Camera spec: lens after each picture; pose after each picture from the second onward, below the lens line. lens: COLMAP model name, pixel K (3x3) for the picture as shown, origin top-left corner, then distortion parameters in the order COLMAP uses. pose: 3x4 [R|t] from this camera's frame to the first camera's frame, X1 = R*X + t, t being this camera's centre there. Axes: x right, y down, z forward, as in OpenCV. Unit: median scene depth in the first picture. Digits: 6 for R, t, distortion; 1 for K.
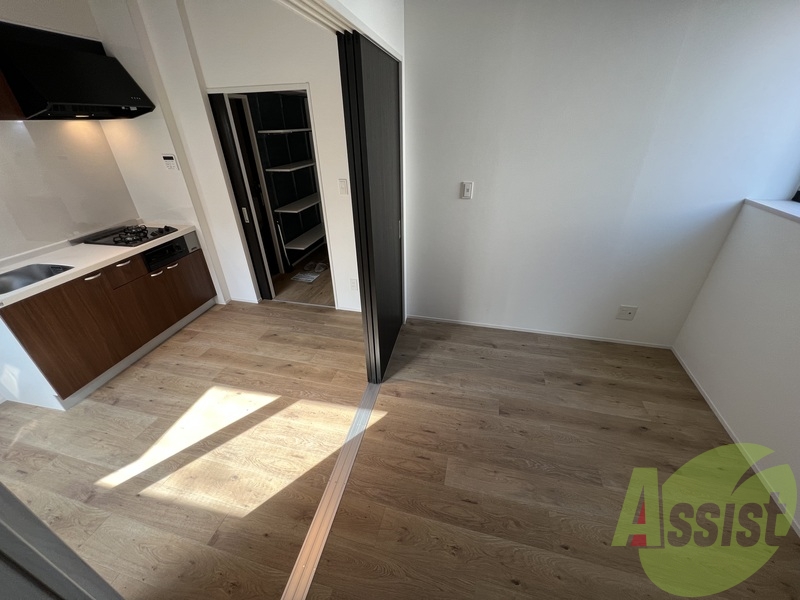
lens RADIAL K [[320.6, 0, 398.7], [0, 320.6, 302.5], [0, 0, 1]] dist [-0.001039, 0.000711]
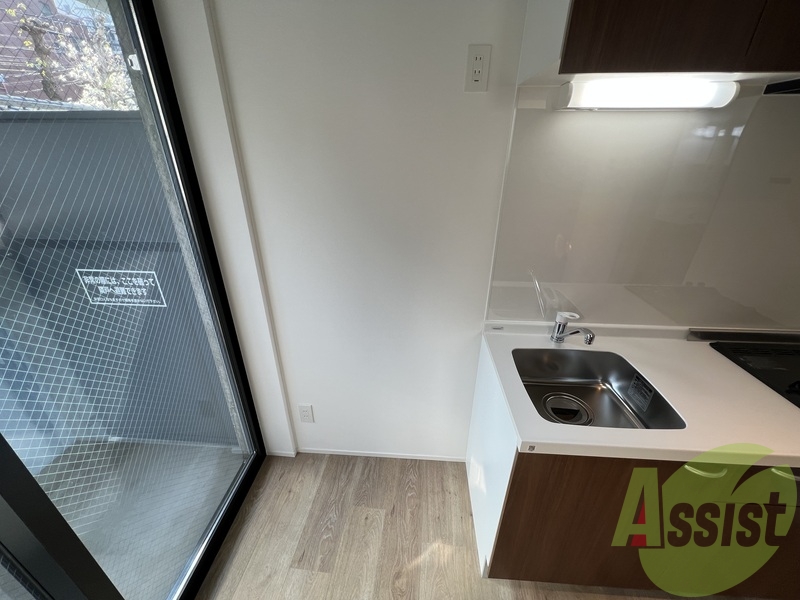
lens RADIAL K [[320.6, 0, 398.7], [0, 320.6, 302.5], [0, 0, 1]] dist [-0.001039, 0.000711]
pose [[0.138089, 0.449108, -0.882742, -0.711867], [-0.495804, 0.802909, 0.330932, -0.180704], [0.857385, 0.391969, 0.333542, 0.435645]]
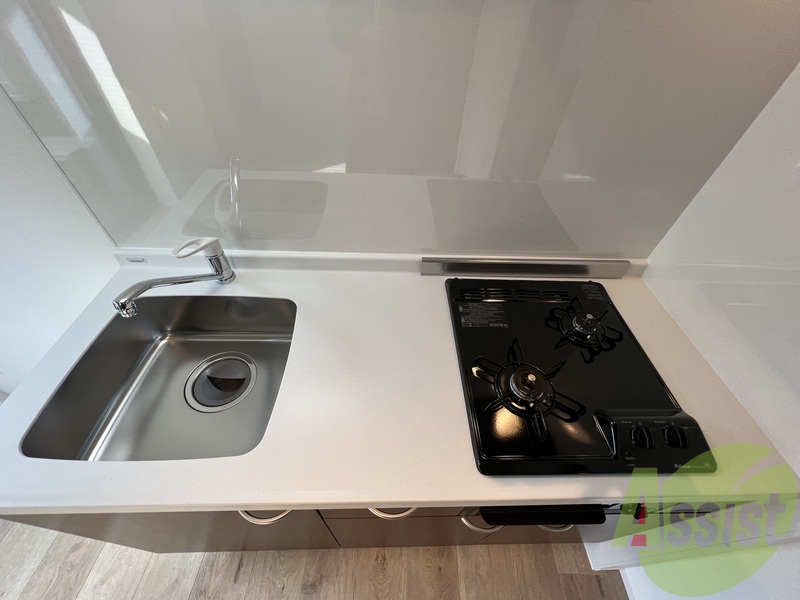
lens RADIAL K [[320.4, 0, 400.0], [0, 320.4, 300.0], [0, 0, 1]] dist [-0.002950, -0.000140]
pose [[0.221155, 0.733213, -0.643031, -0.846090], [-0.527317, 0.644563, 0.553602, -0.376021], [0.820382, 0.216649, 0.529184, 0.872385]]
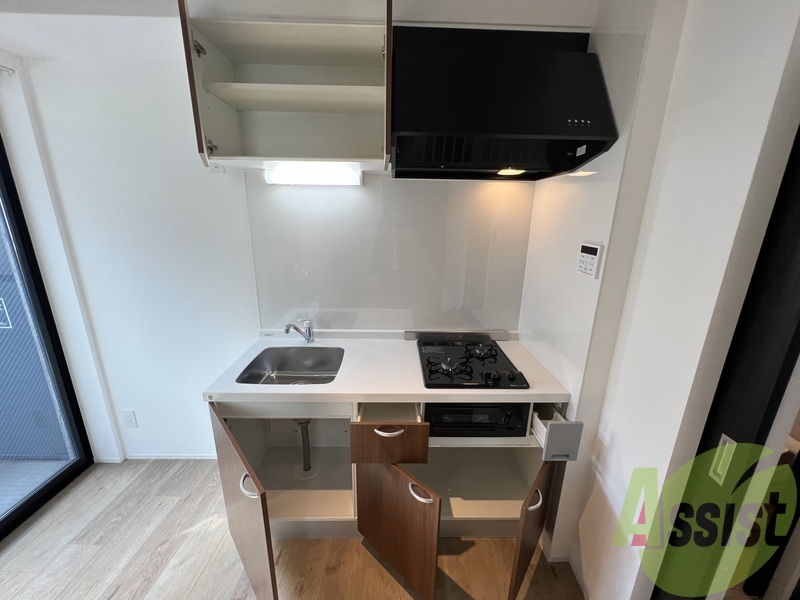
lens RADIAL K [[320.6, 0, 398.7], [0, 320.6, 302.5], [0, 0, 1]] dist [-0.001039, 0.000711]
pose [[0.216644, 0.284443, -0.933894, -0.407276], [-0.498992, 0.854475, 0.144498, -0.377861], [0.839090, 0.434701, 0.327051, 0.783513]]
